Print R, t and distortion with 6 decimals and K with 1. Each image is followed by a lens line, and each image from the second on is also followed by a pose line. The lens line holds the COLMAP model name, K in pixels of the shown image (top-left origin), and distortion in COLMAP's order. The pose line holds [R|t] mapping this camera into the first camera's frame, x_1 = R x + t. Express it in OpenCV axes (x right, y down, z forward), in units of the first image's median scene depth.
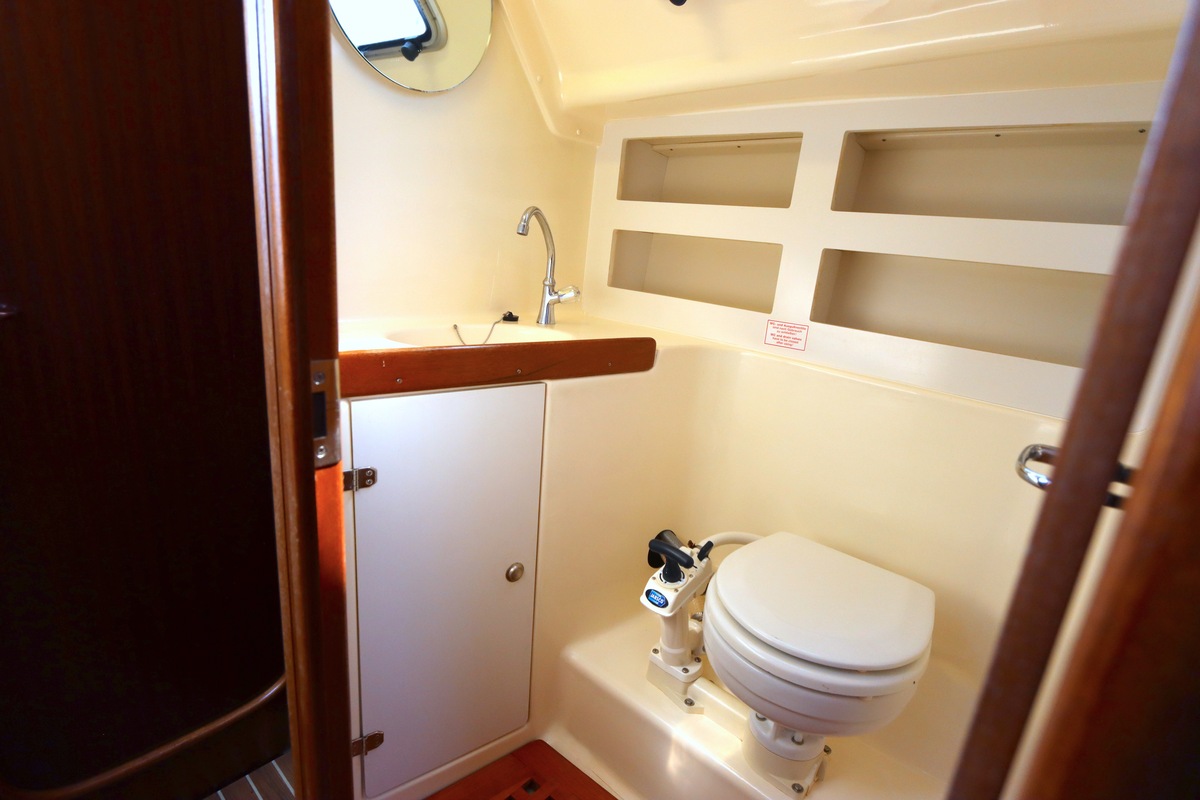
lens RADIAL K [[600.8, 0, 599.9], [0, 600.8, 399.7], [0, 0, 1]] dist [-0.020571, 0.004208]
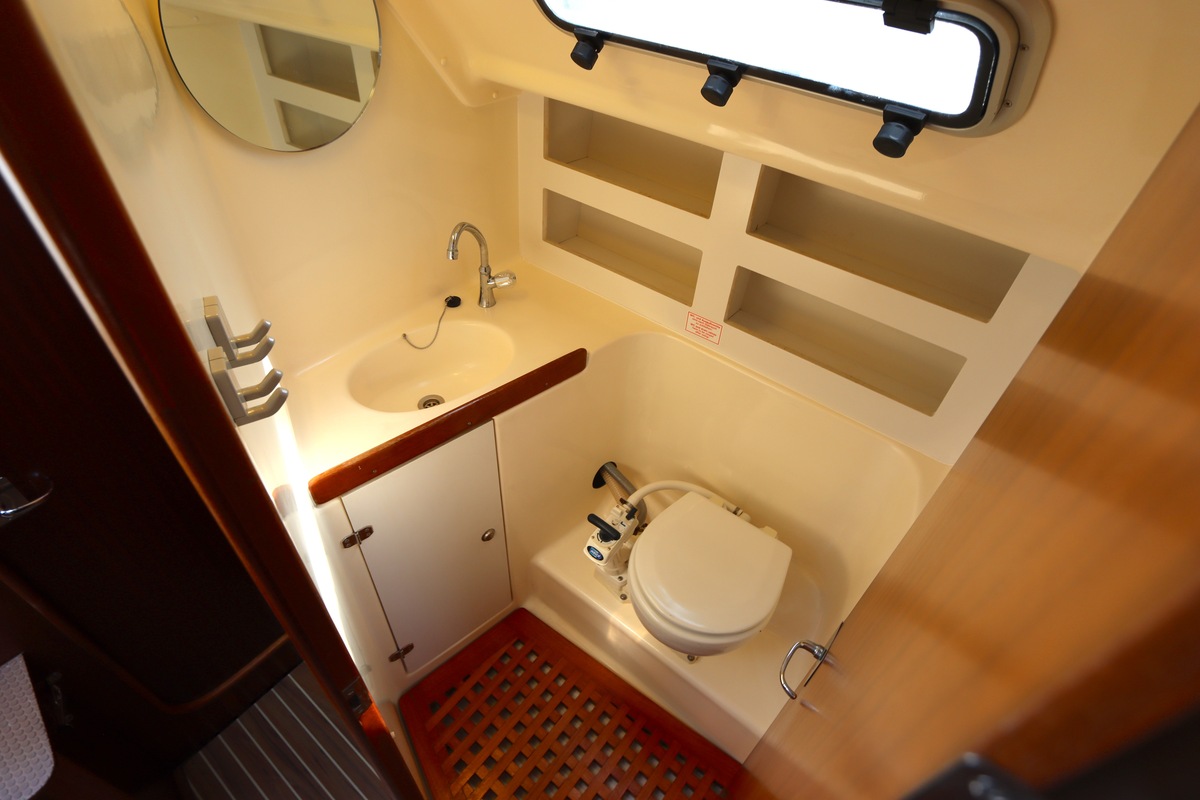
lens RADIAL K [[600.8, 0, 600.6], [0, 600.8, 408.8], [0, 0, 1]] dist [-0.020571, 0.004208]
pose [[0.997193, -0.067983, 0.031371, 0.074513], [0.045737, 0.884836, 0.463653, -0.508986], [-0.059279, -0.460917, 0.885461, -0.050692]]
